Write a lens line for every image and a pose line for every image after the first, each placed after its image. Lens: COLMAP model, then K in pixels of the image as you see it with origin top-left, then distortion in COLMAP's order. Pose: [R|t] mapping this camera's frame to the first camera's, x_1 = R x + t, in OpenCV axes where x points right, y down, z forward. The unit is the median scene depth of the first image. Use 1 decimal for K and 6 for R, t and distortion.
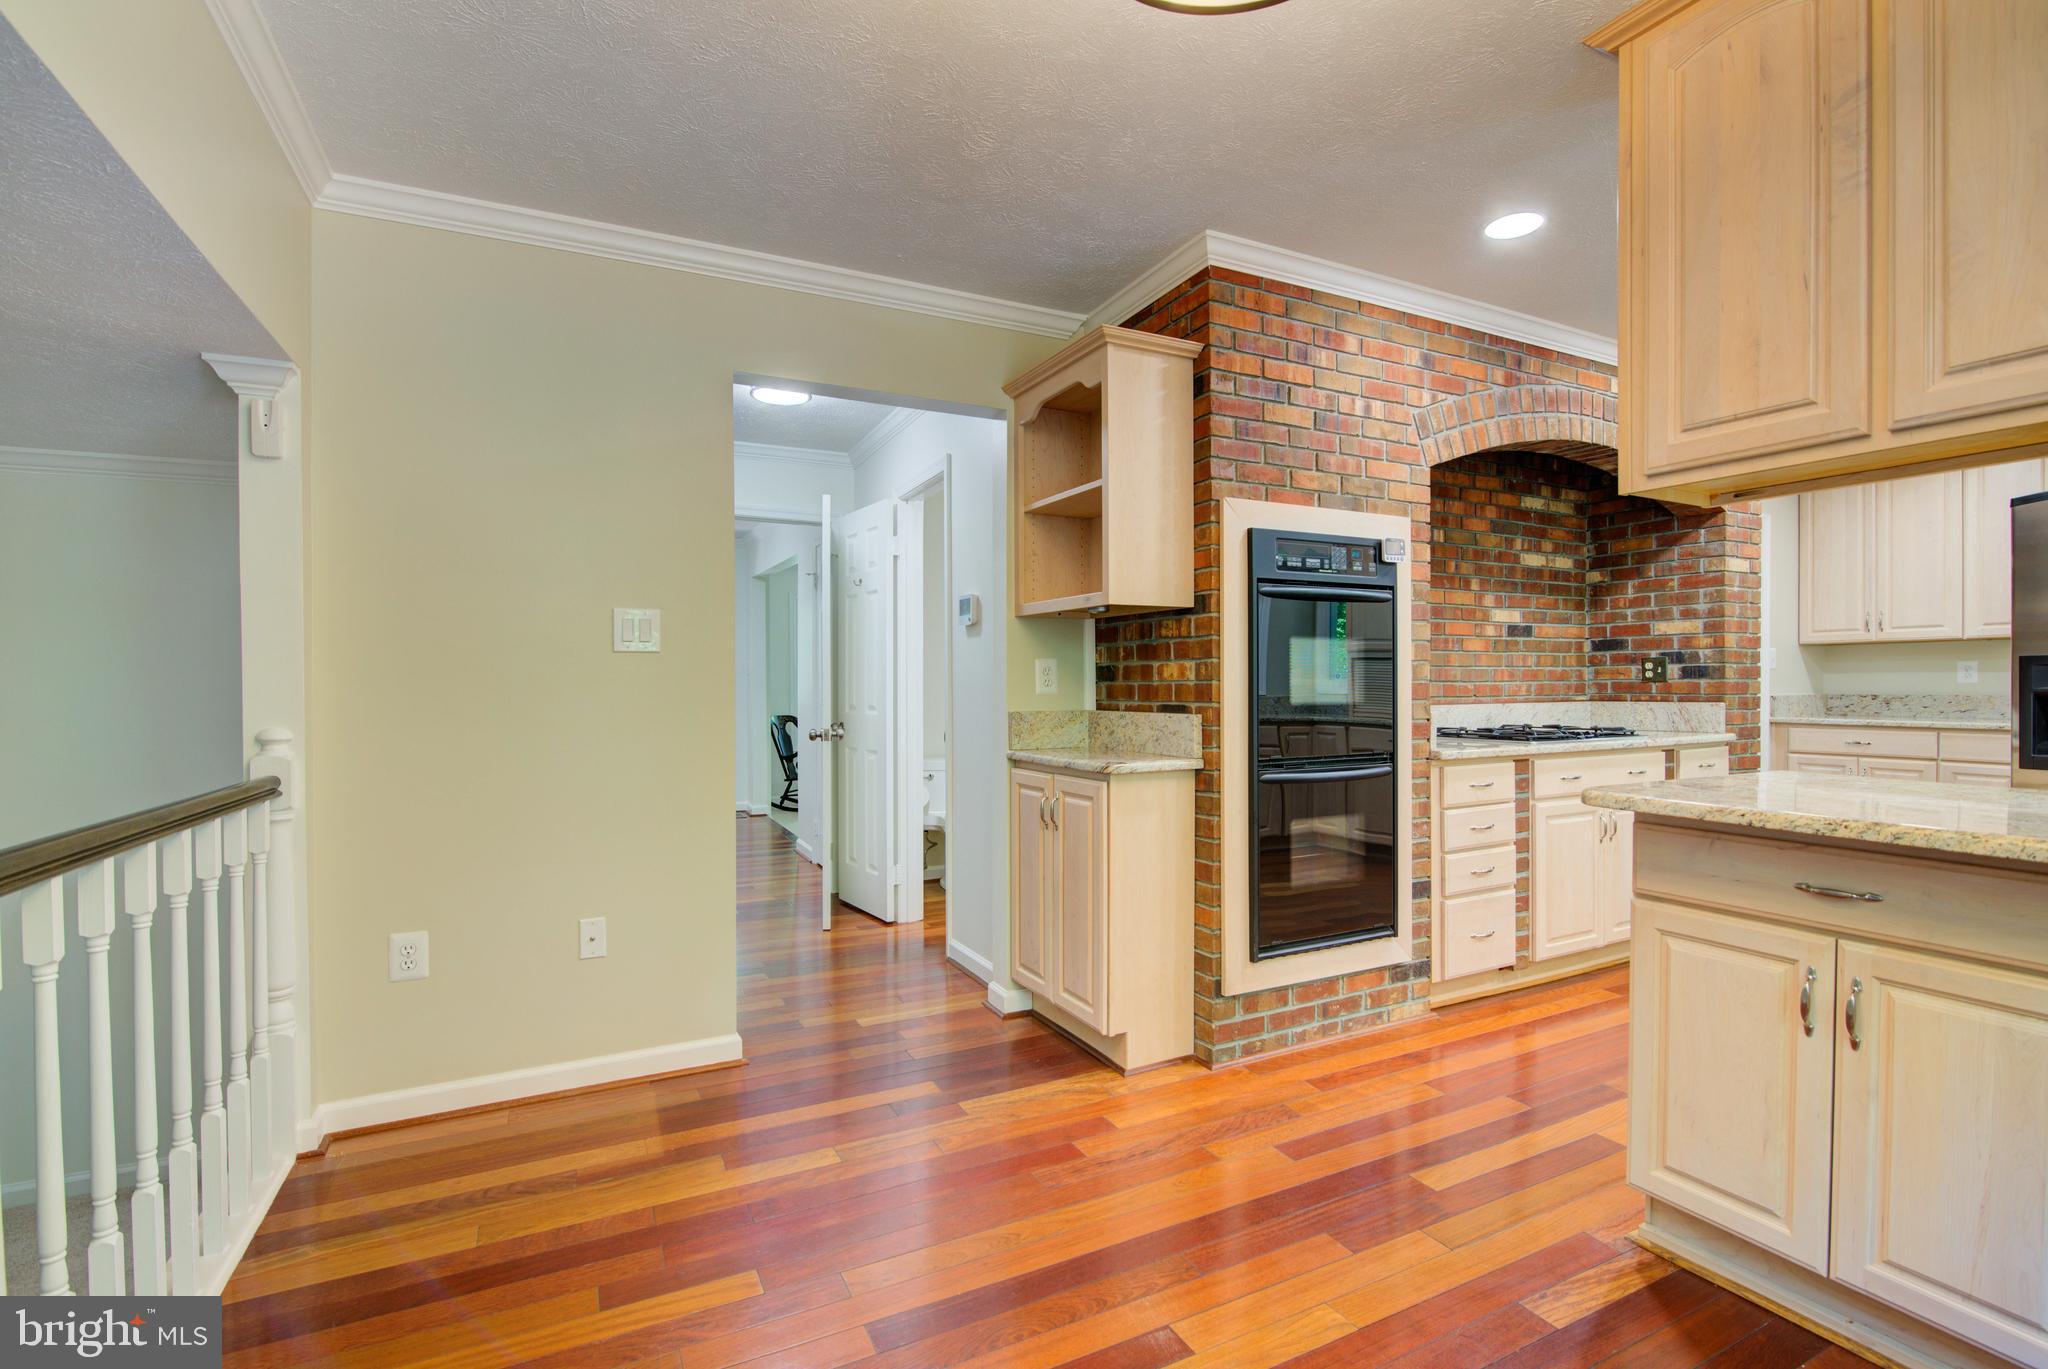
lens RADIAL K [[938.1, 0, 1030.0], [0, 938.1, 691.1], [0, 0, 1]] dist [-0.016145, -0.000447]
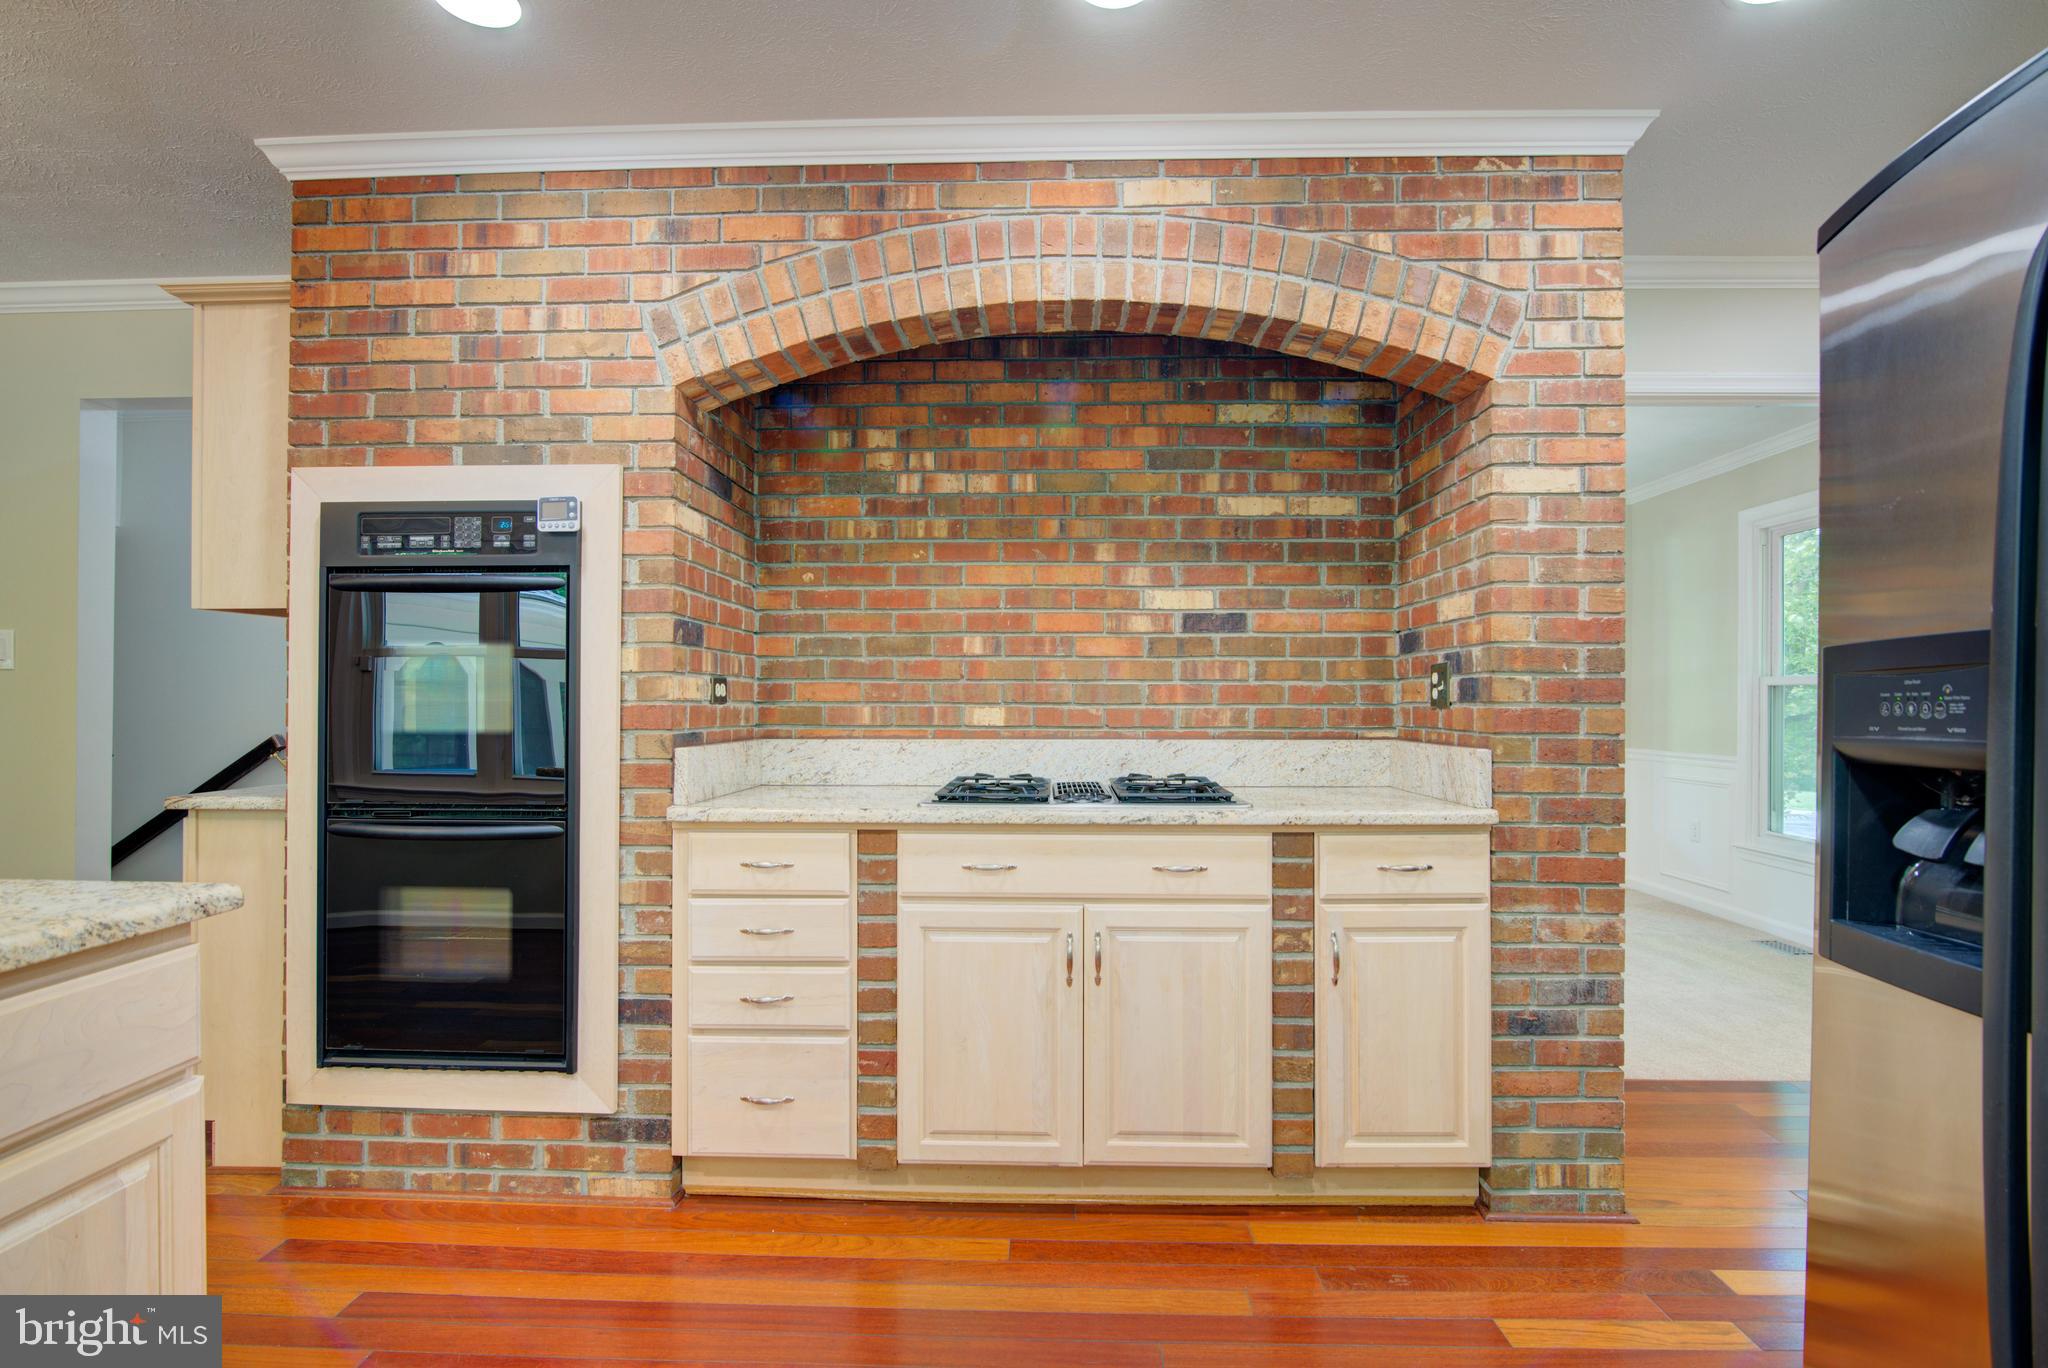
lens RADIAL K [[974.9, 0, 1023.5], [0, 974.9, 689.3], [0, 0, 1]] dist [-0.016559, 0.000398]
pose [[0.874616, 0.001906, -0.484812, 0.976958], [-0.010640, 0.999827, -0.015263, -0.012214], [0.484699, 0.018508, 0.874485, 0.505729]]
